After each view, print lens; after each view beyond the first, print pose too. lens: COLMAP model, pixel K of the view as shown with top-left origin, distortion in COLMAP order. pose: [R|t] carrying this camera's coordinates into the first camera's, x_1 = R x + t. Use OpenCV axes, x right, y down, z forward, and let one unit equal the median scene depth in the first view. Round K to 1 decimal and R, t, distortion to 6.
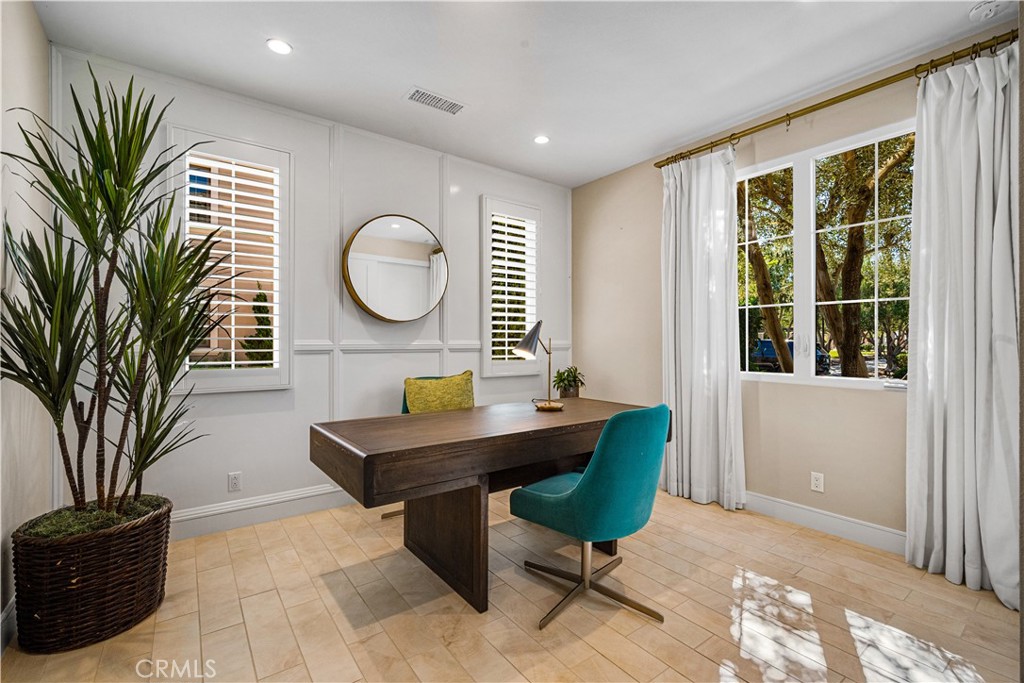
lens RADIAL K [[432.6, 0, 485.7], [0, 432.6, 339.9], [0, 0, 1]] dist [-0.002092, -0.000087]
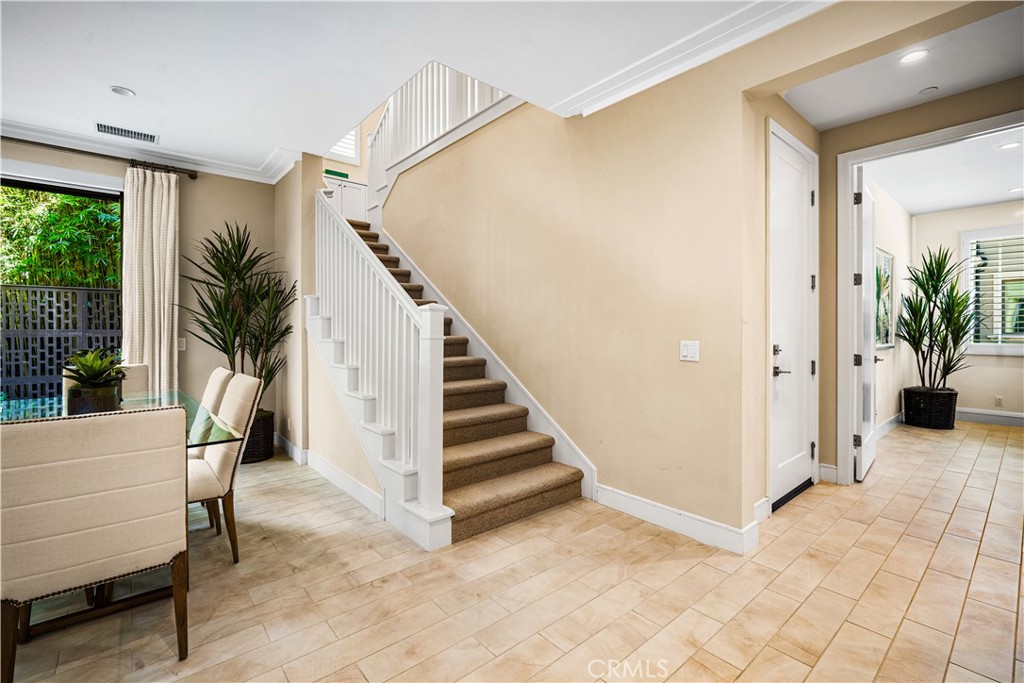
lens RADIAL K [[460.7, 0, 516.9], [0, 460.7, 329.7], [0, 0, 1]] dist [-0.006668, 0.000475]
pose [[0.103555, 0.006974, -0.994599, 1.922231], [0.001351, 0.999974, 0.007152, -0.024047], [0.994623, -0.002085, 0.103543, -2.128314]]
